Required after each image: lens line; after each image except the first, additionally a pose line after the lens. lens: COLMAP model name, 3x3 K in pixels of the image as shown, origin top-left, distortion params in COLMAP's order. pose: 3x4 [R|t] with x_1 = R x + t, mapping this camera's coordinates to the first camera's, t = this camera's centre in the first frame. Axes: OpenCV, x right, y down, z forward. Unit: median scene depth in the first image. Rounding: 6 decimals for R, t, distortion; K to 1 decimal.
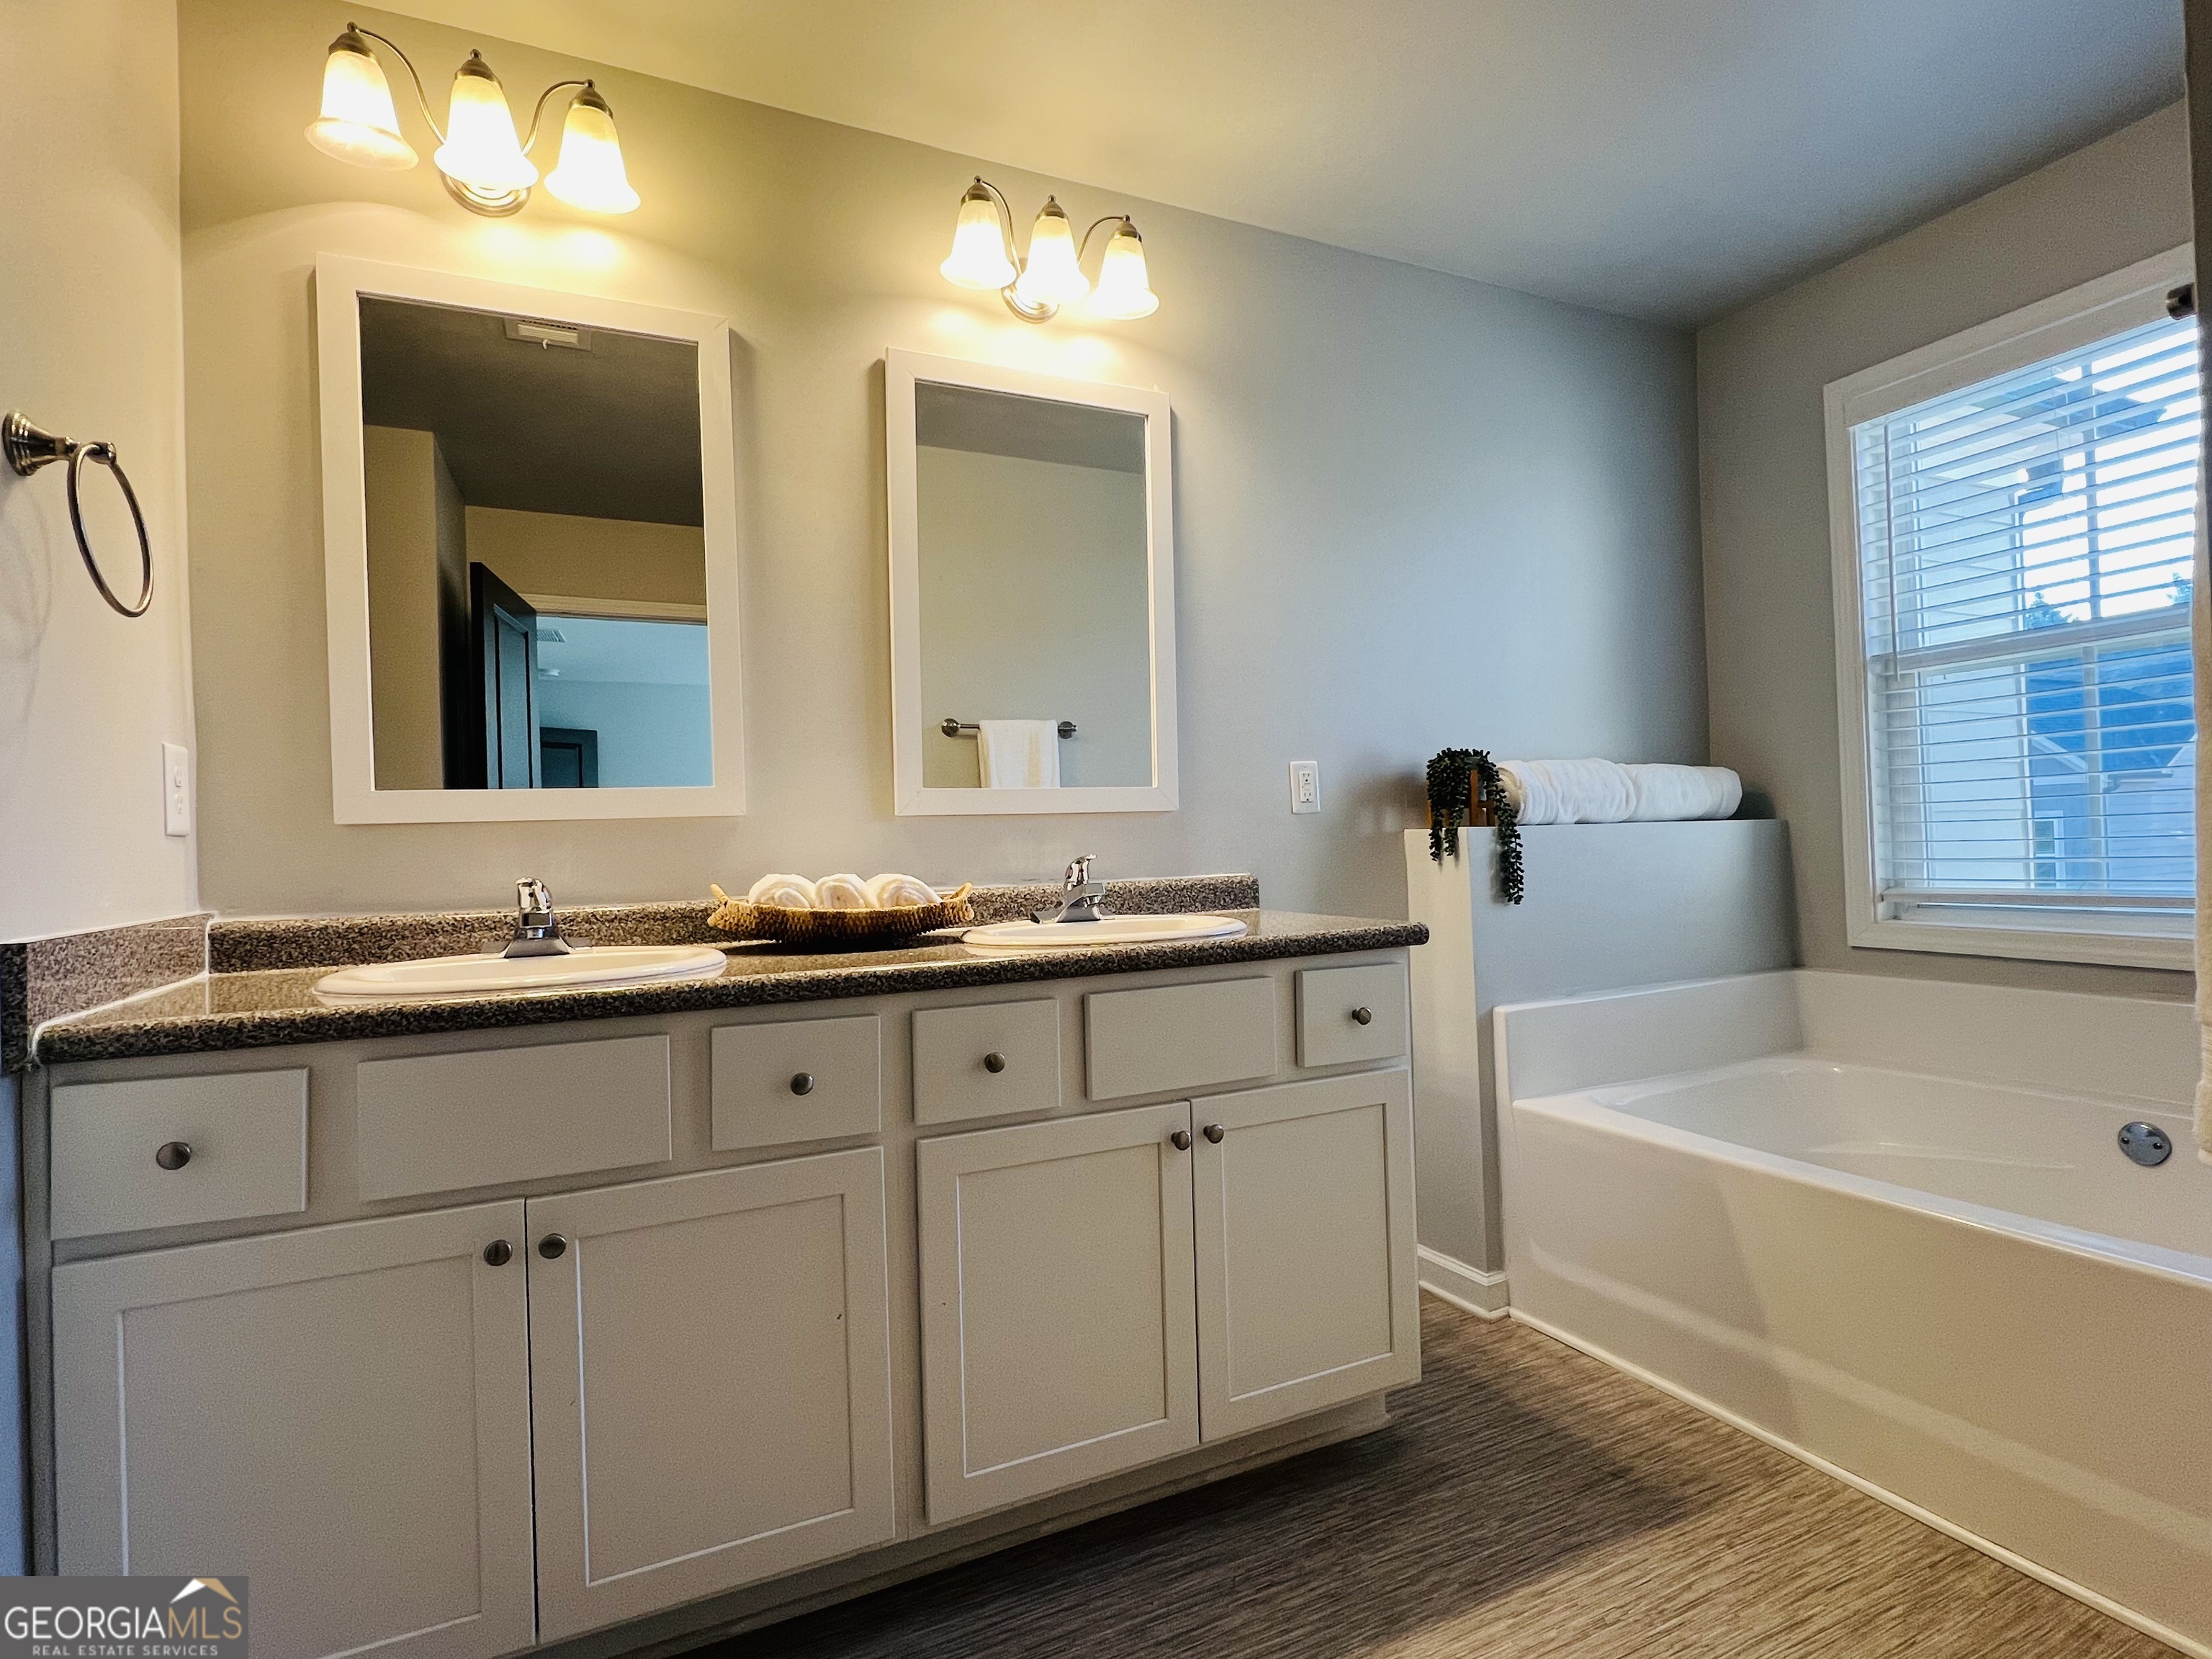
lens RADIAL K [[1067.0, 0, 1106.0], [0, 1067.0, 829.5], [0, 0, 1]] dist [-0.000109, -0.000383]
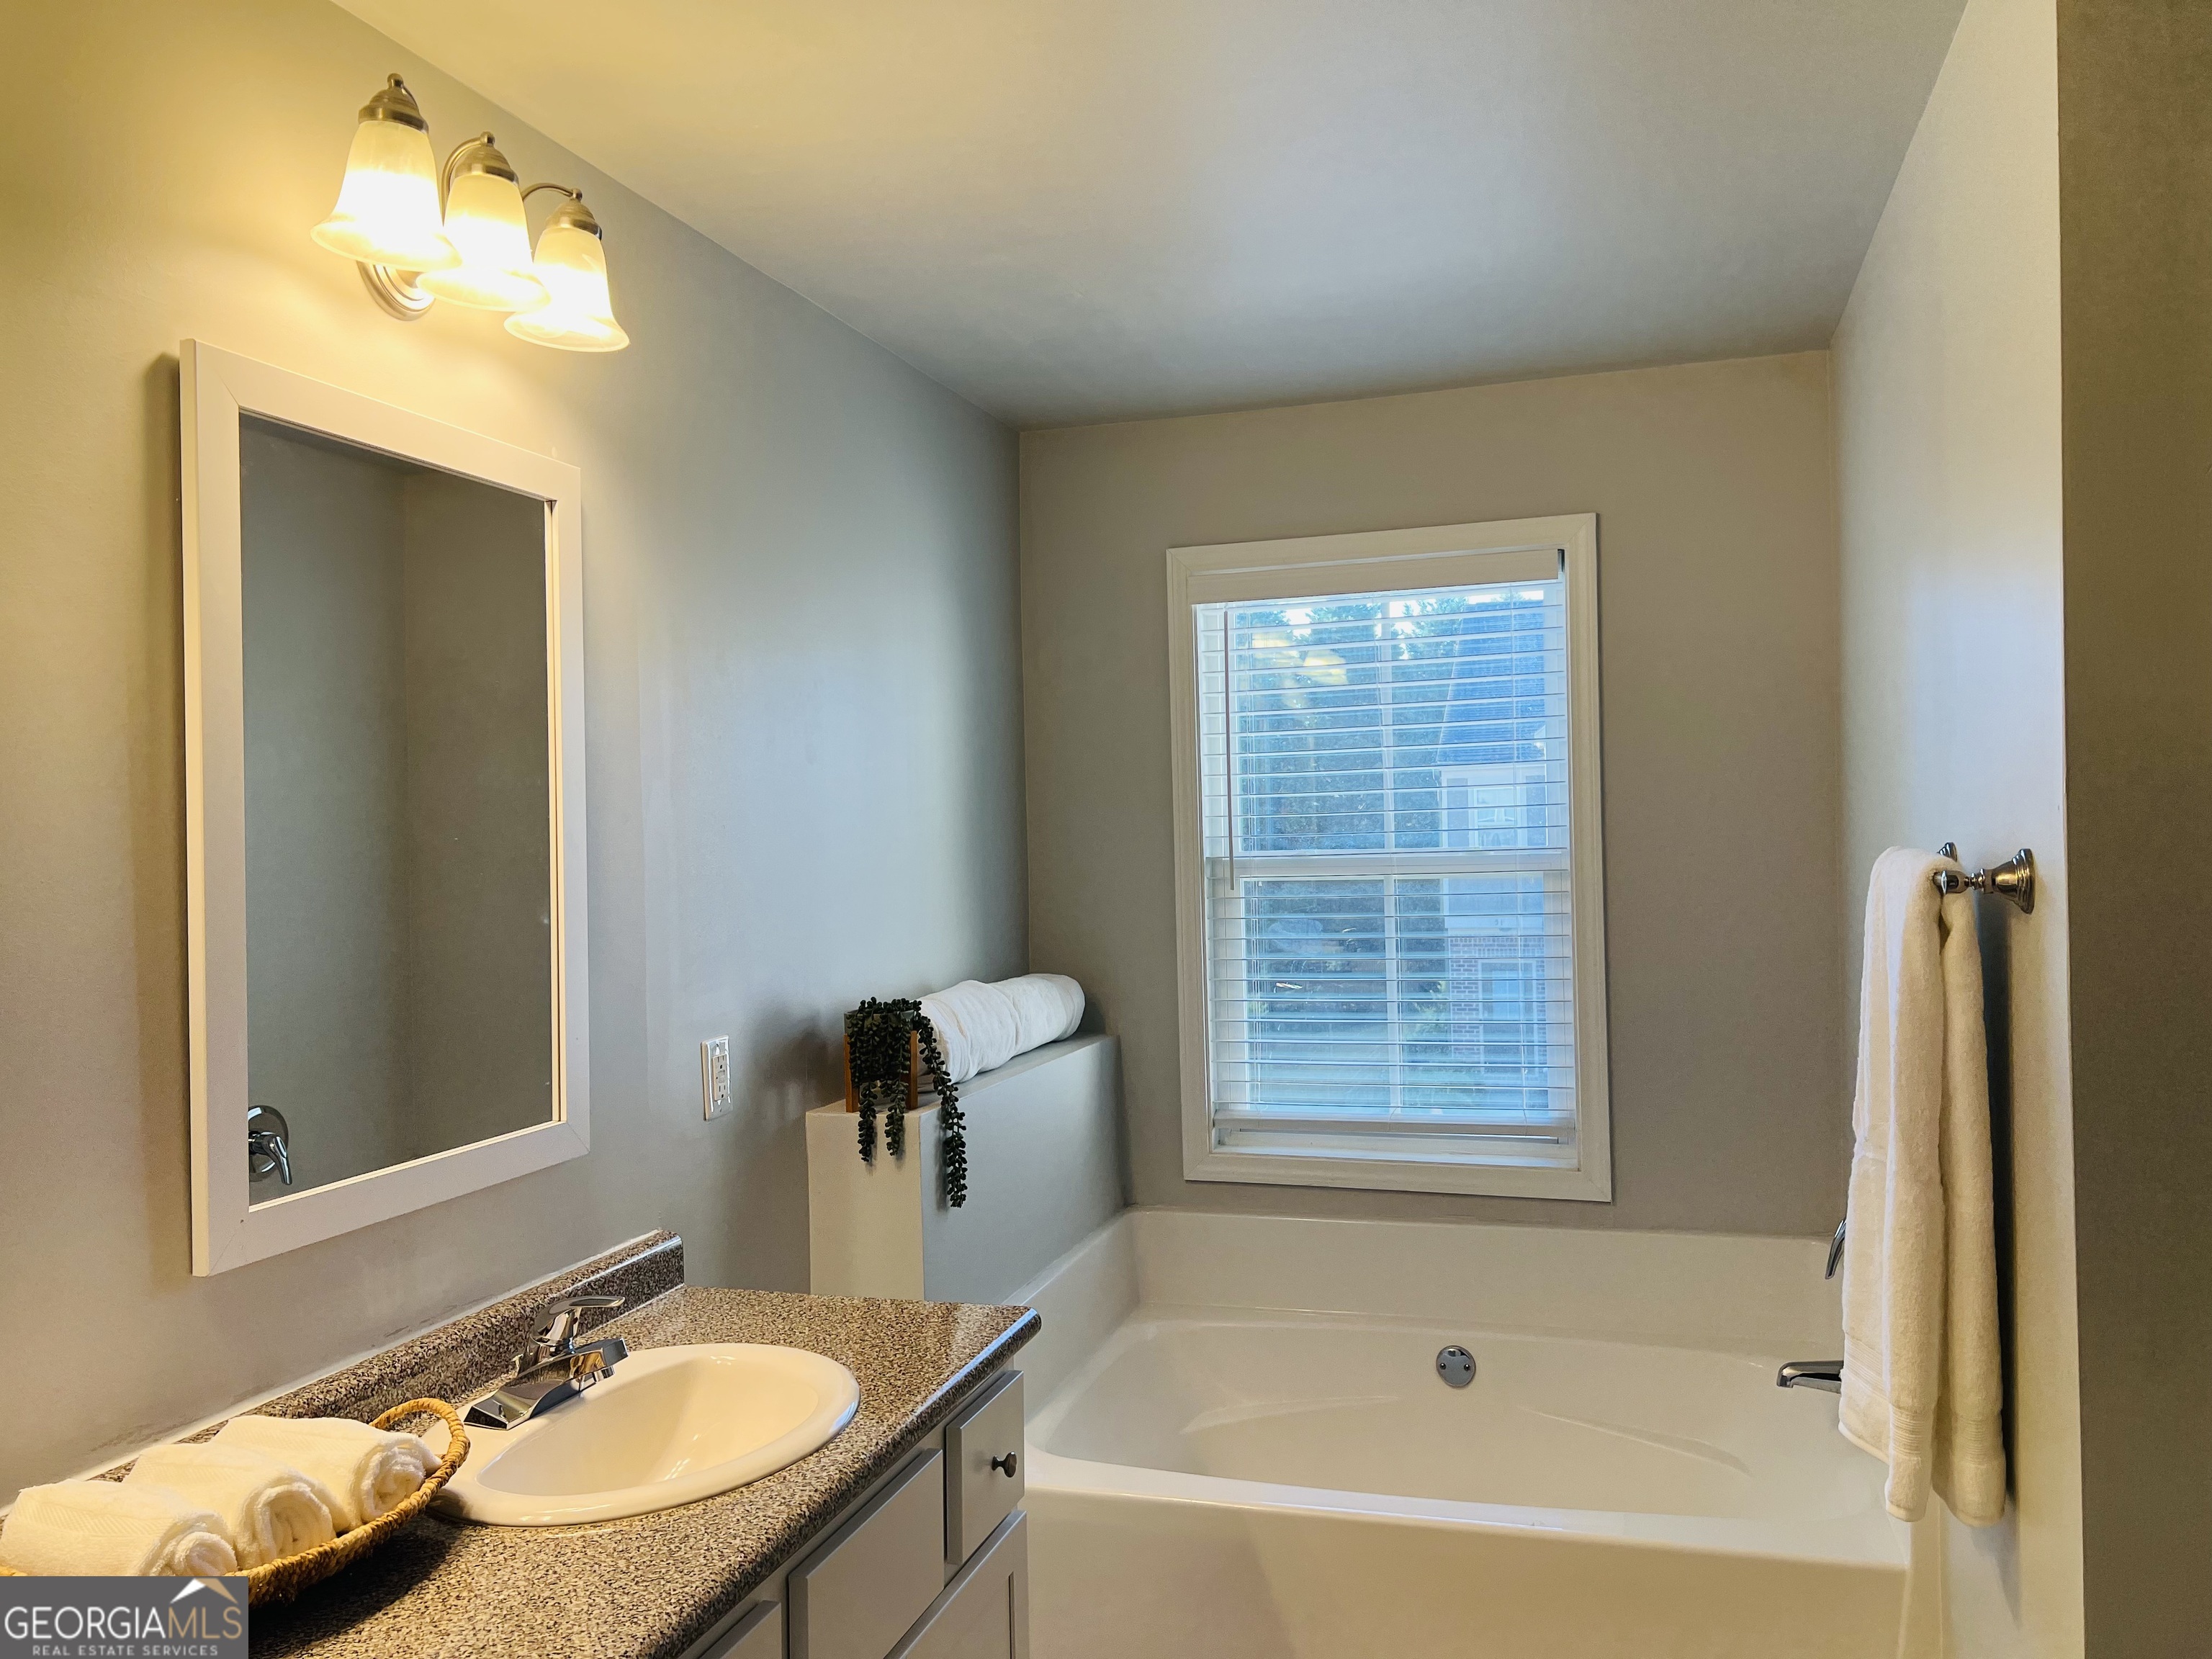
lens RADIAL K [[1629.9, 0, 1106.0], [0, 1629.9, 829.5], [0, 0, 1]] dist [0.039310, -0.003093]
pose [[0.678445, 0.019837, 0.734383, -0.393282], [-0.004888, 0.999735, -0.022490, -0.168652], [-0.734635, 0.011668, 0.678362, 0.131063]]
